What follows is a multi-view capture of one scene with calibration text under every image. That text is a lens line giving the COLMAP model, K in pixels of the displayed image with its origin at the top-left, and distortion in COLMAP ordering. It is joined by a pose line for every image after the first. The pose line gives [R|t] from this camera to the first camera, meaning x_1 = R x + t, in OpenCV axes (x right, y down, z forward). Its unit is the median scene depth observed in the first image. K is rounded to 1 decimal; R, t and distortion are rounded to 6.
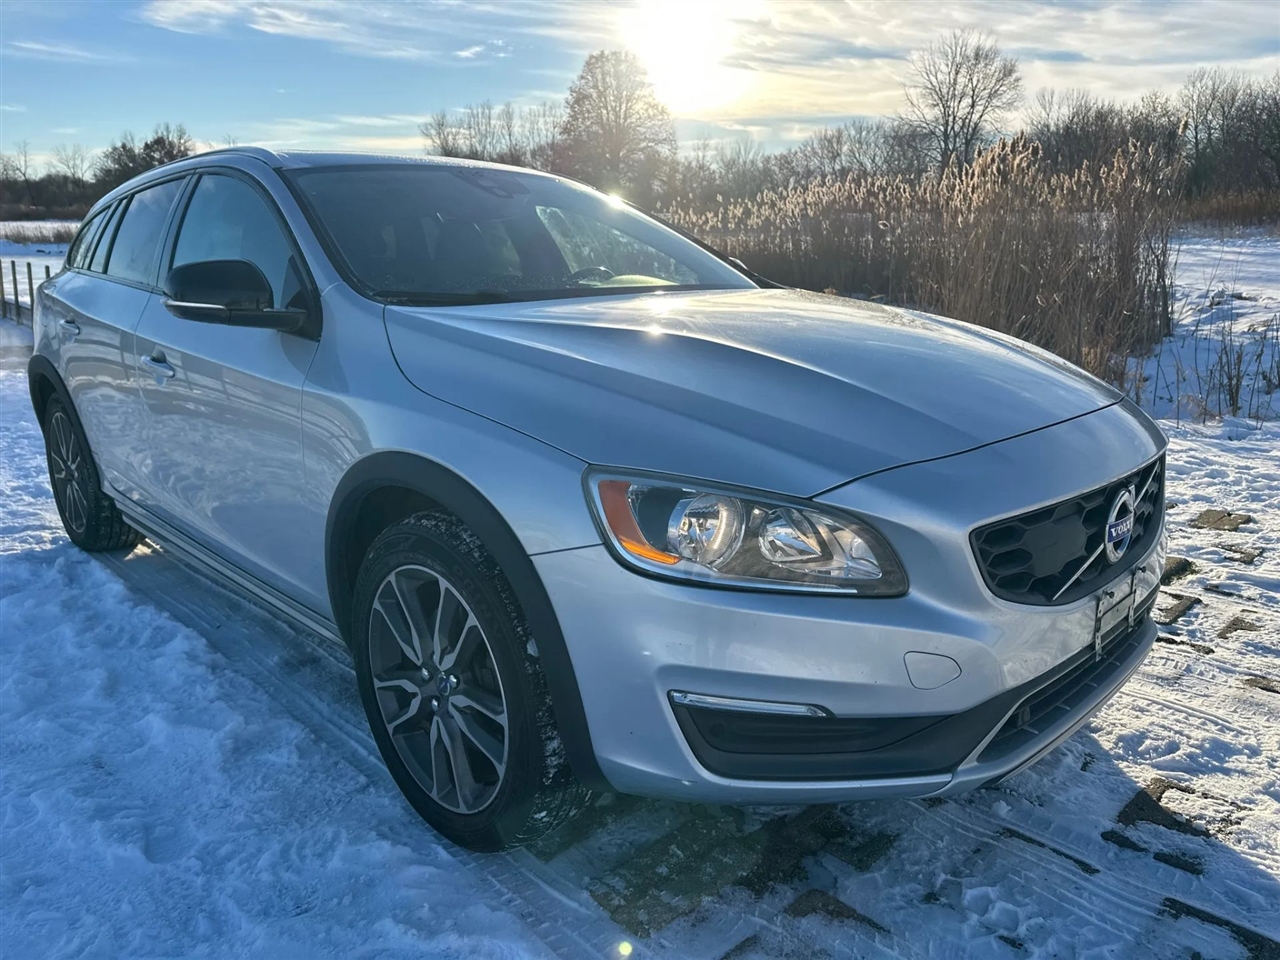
lens RADIAL K [[909.1, 0, 645.9], [0, 909.1, 482.0], [0, 0, 1]] dist [0.051677, -0.059650]
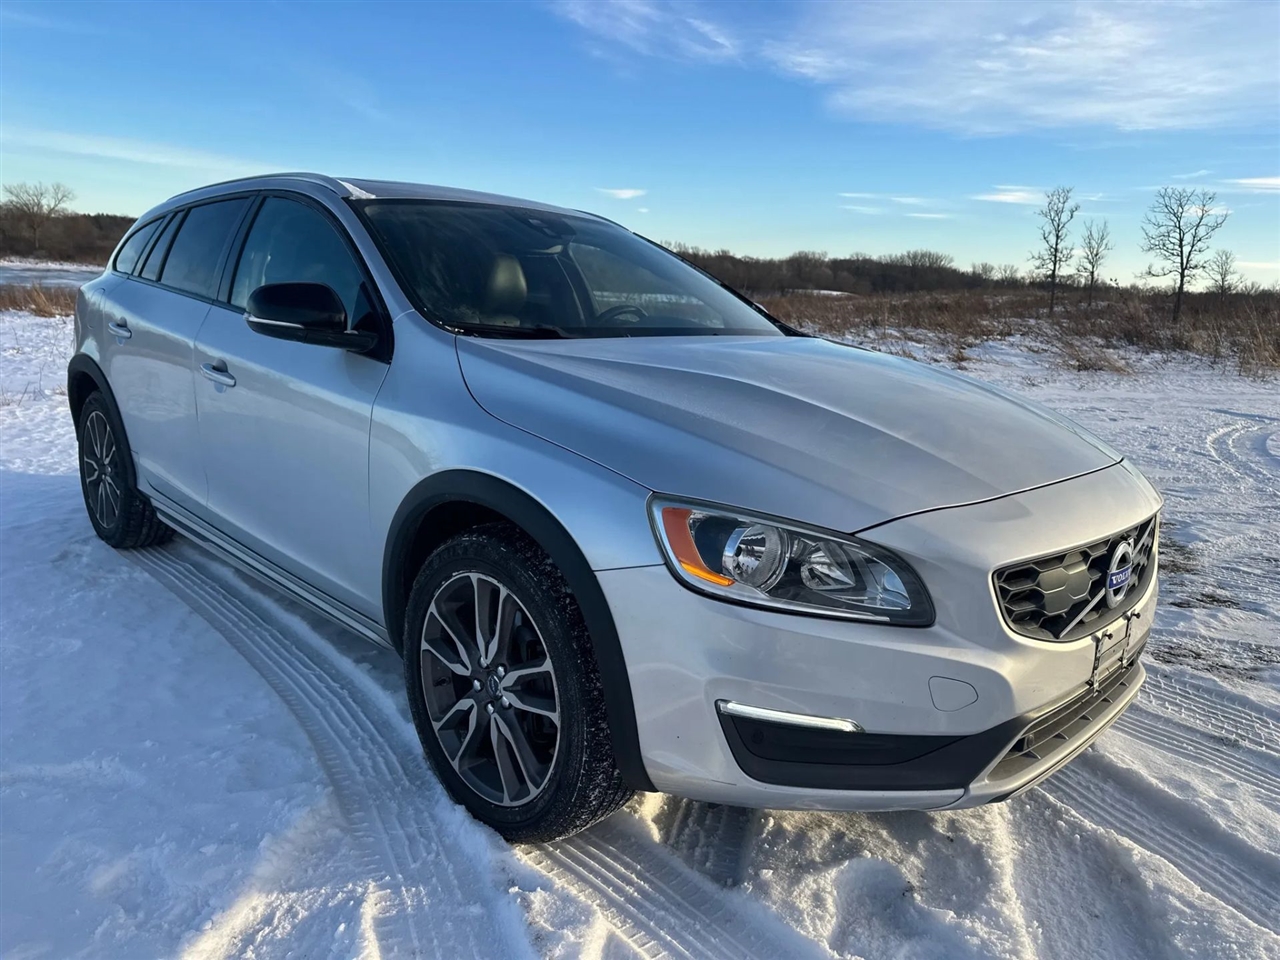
lens RADIAL K [[909.1, 0, 638.8], [0, 909.1, 478.6], [0, 0, 1]] dist [0.051677, -0.059650]
pose [[0.998279, 0.056703, 0.014933, -0.083047], [-0.056209, 0.997918, -0.031623, 0.000270], [-0.016695, 0.030729, 0.999388, -0.096749]]
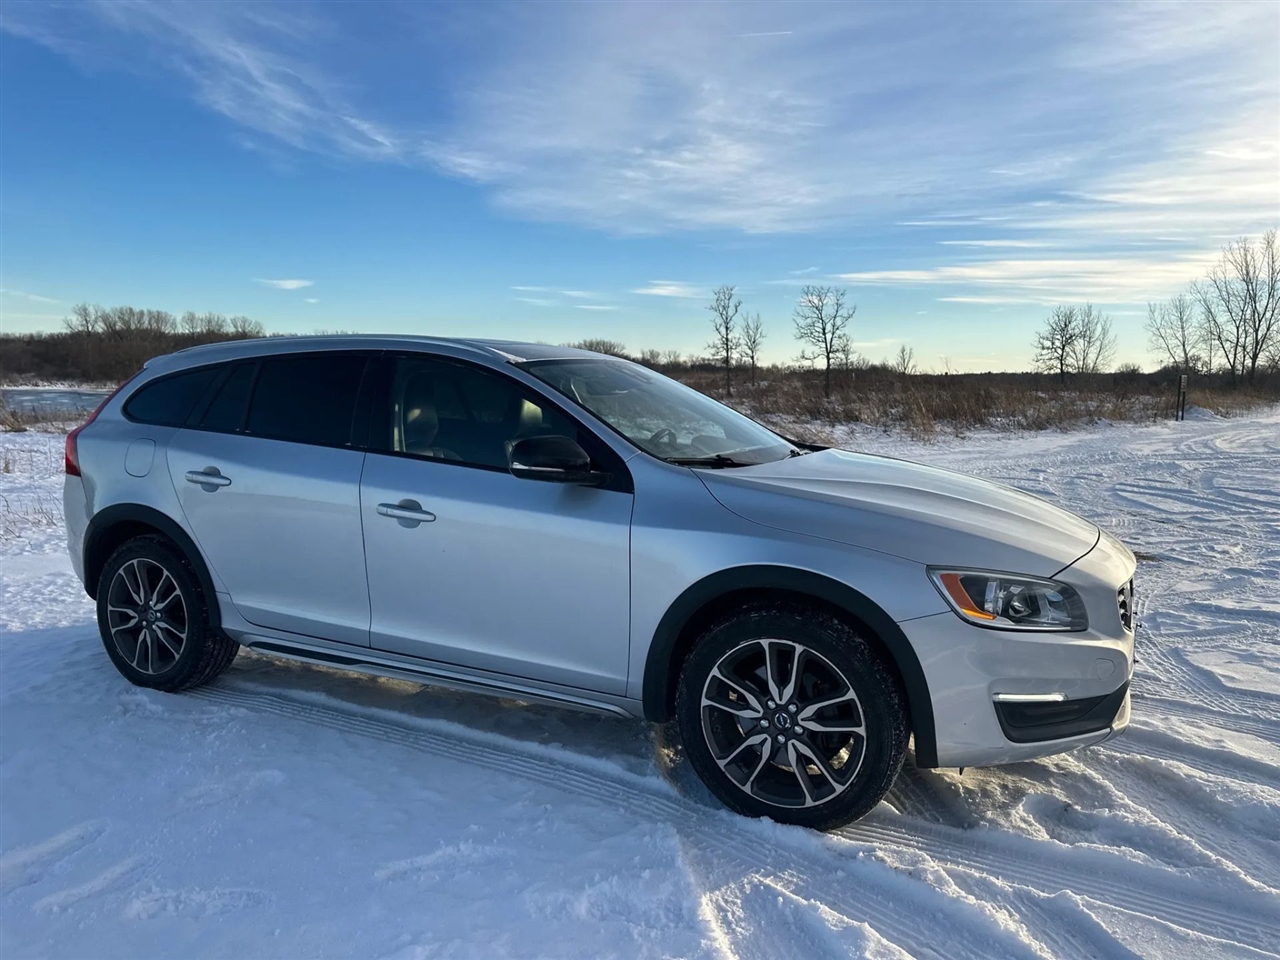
lens RADIAL K [[909.1, 0, 628.9], [0, 909.1, 479.7], [0, 0, 1]] dist [0.051677, -0.059650]
pose [[0.941095, -0.015741, 0.337775, -0.994340], [0.060284, 0.990723, -0.121791, -0.002684], [-0.332725, 0.134979, 0.933314, -0.375087]]
